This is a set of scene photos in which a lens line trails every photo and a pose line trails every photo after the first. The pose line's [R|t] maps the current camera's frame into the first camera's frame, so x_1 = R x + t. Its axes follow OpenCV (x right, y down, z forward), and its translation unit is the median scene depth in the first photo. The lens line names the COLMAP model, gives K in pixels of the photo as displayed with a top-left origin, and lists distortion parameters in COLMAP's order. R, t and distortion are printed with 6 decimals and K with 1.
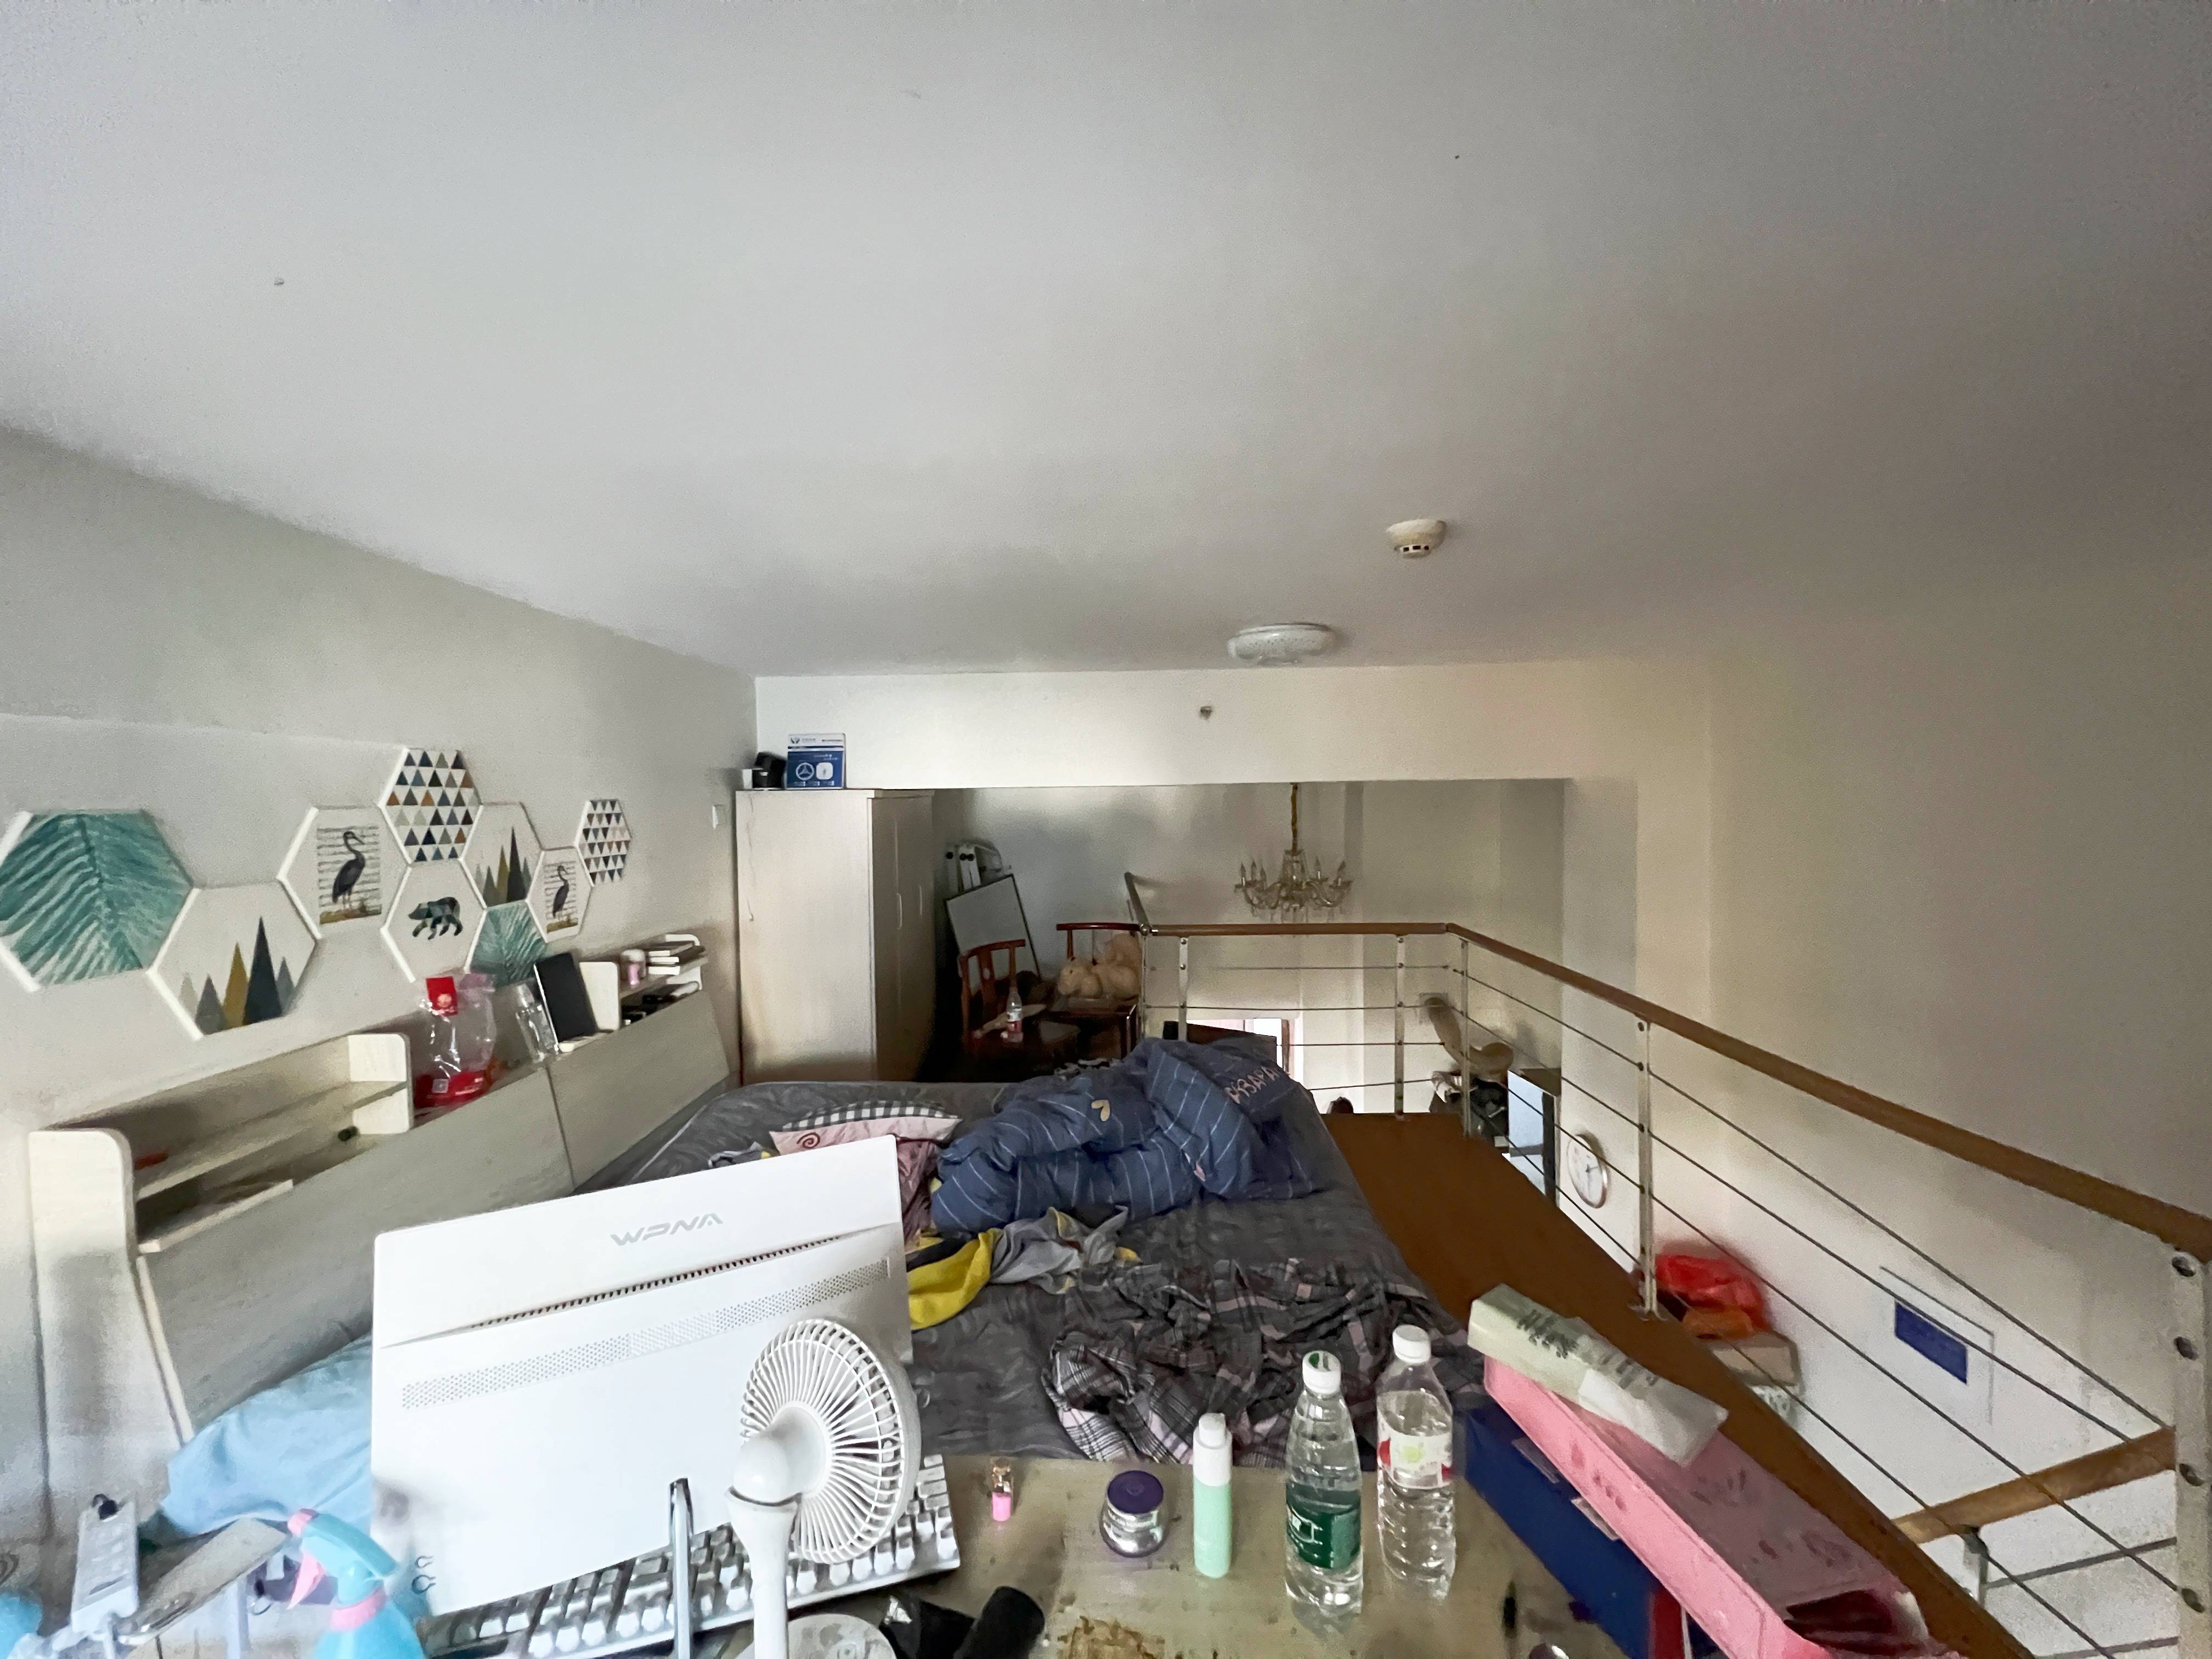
lens RADIAL K [[884.1, 0, 1105.9], [0, 884.1, 823.7], [0, 0, 1]] dist [0.001557, 0.000071]
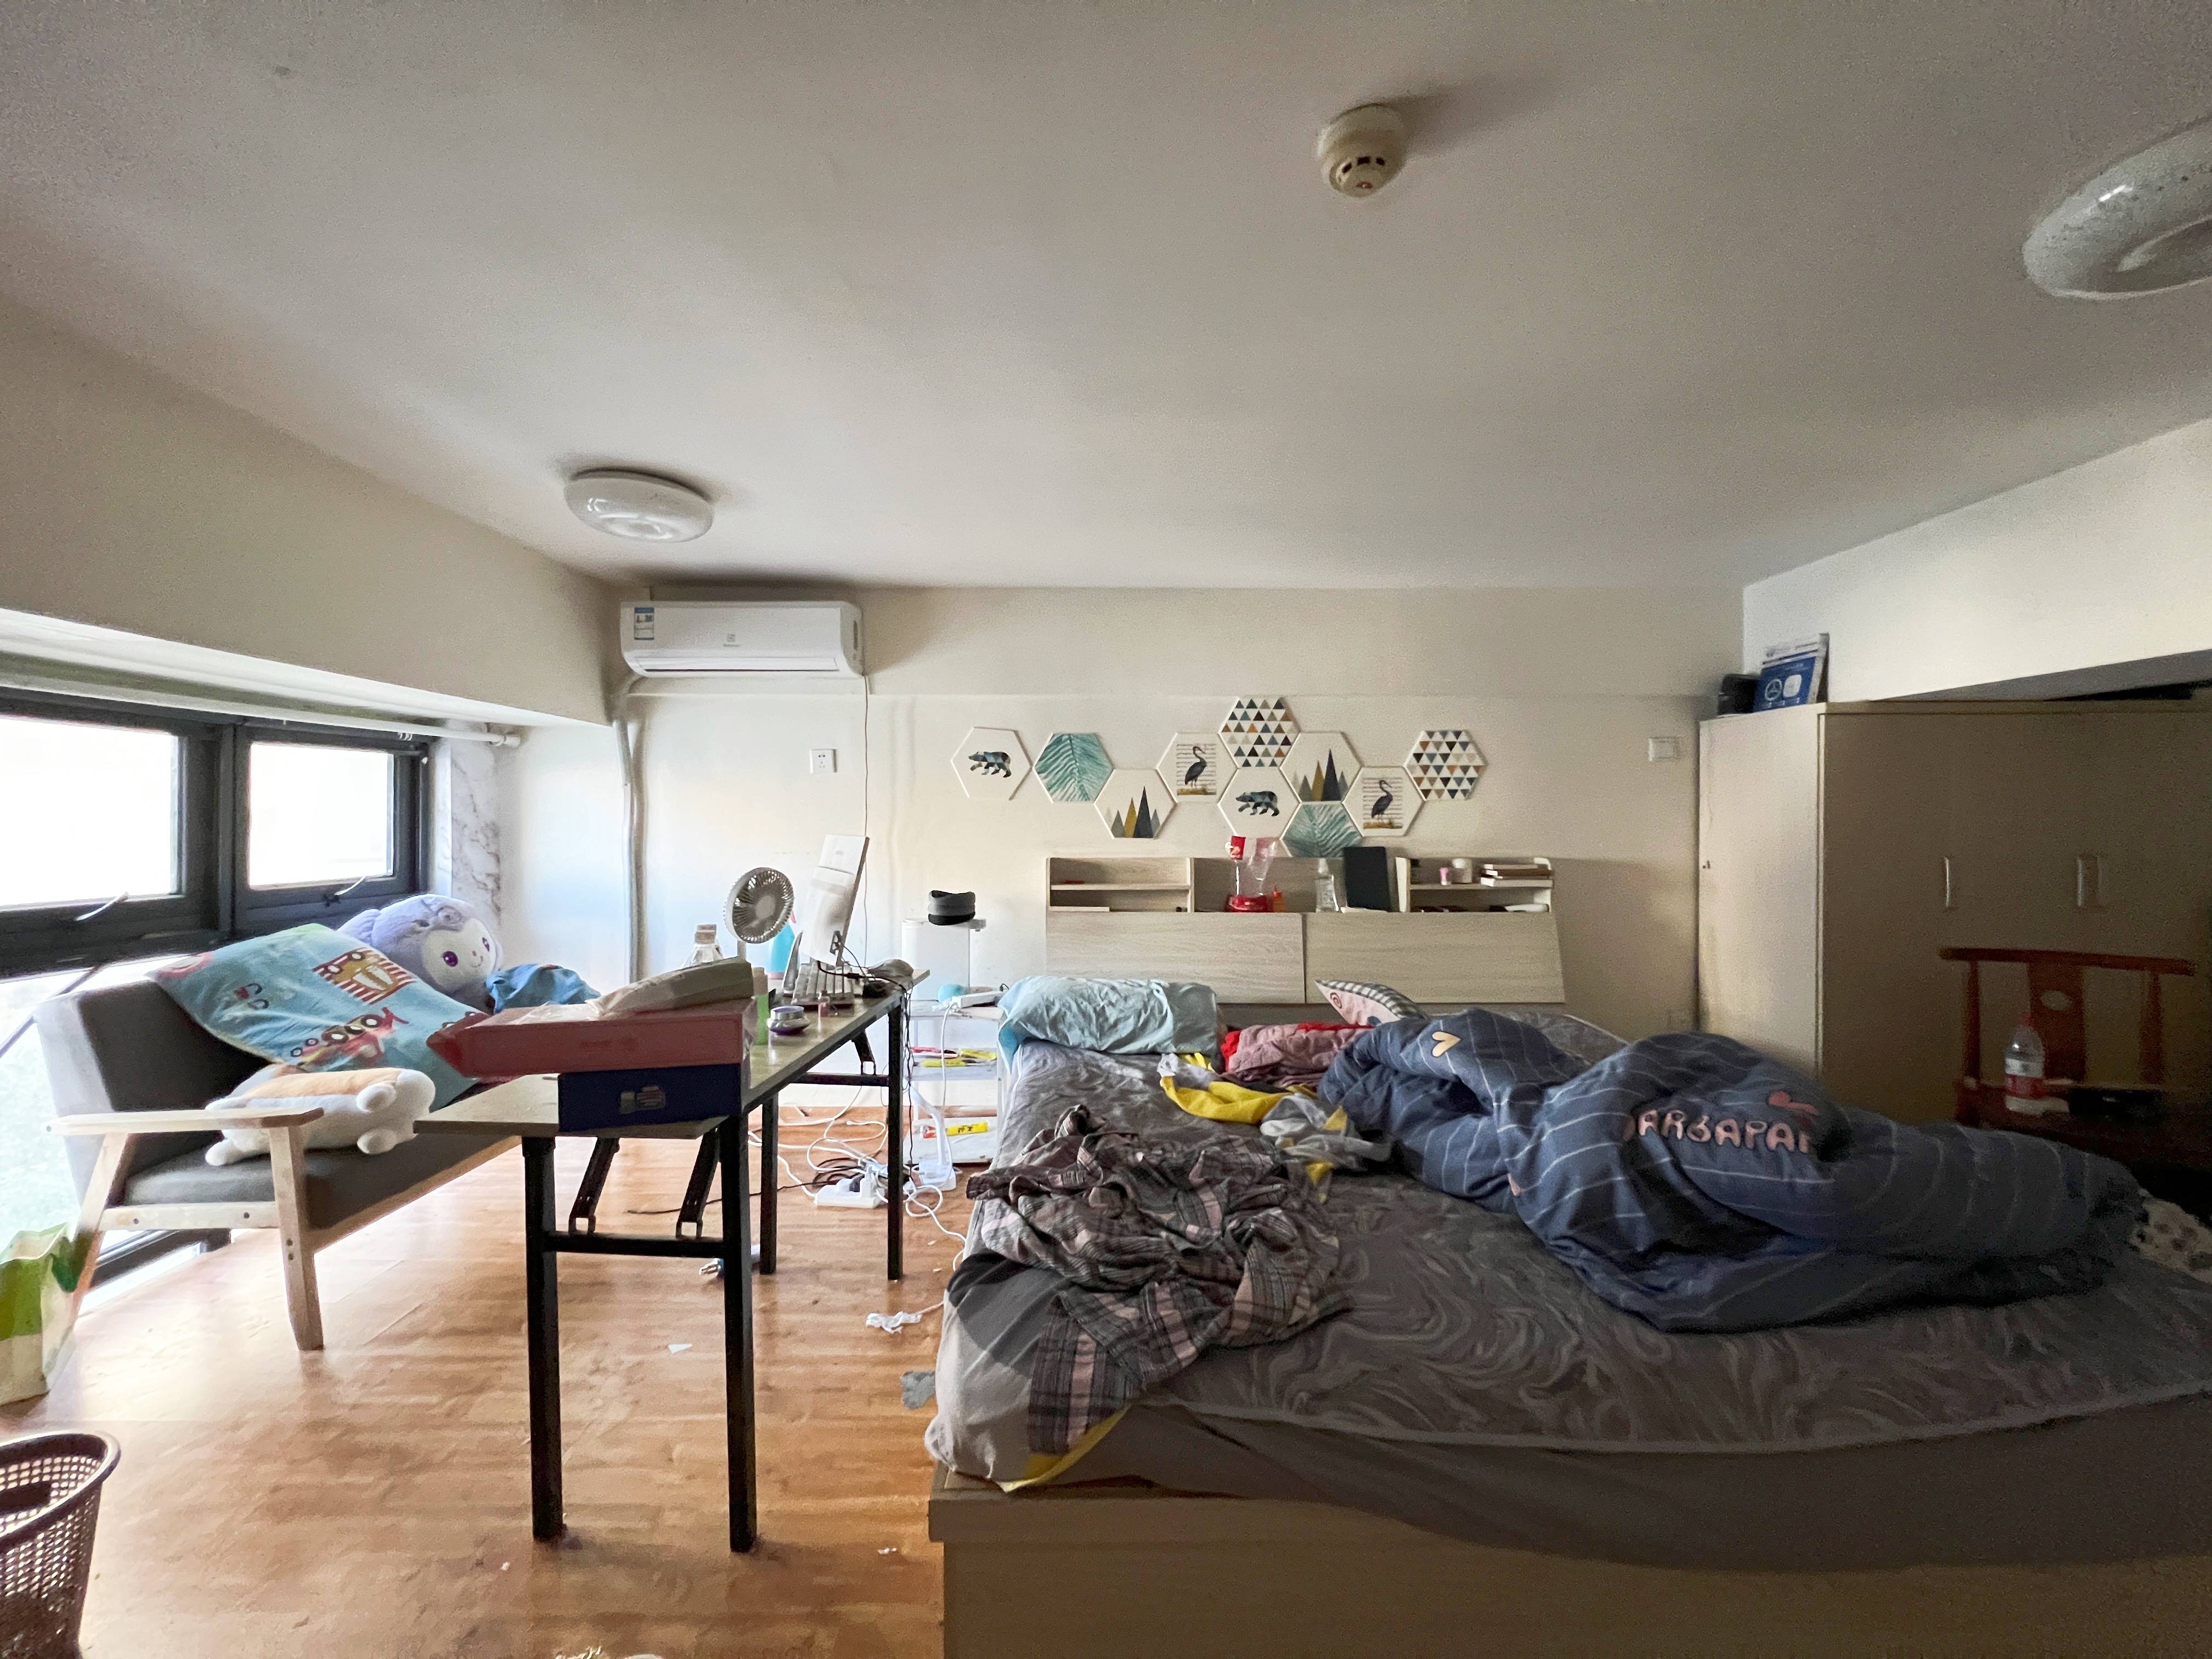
lens RADIAL K [[884.1, 0, 1105.9], [0, 884.1, 823.7], [0, 0, 1]] dist [0.001557, 0.000071]
pose [[-0.001022, 0.026320, -0.999653, 0.795203], [-0.032907, 0.999111, 0.026339, 0.104566], [0.999458, 0.032922, -0.000155, 0.684268]]
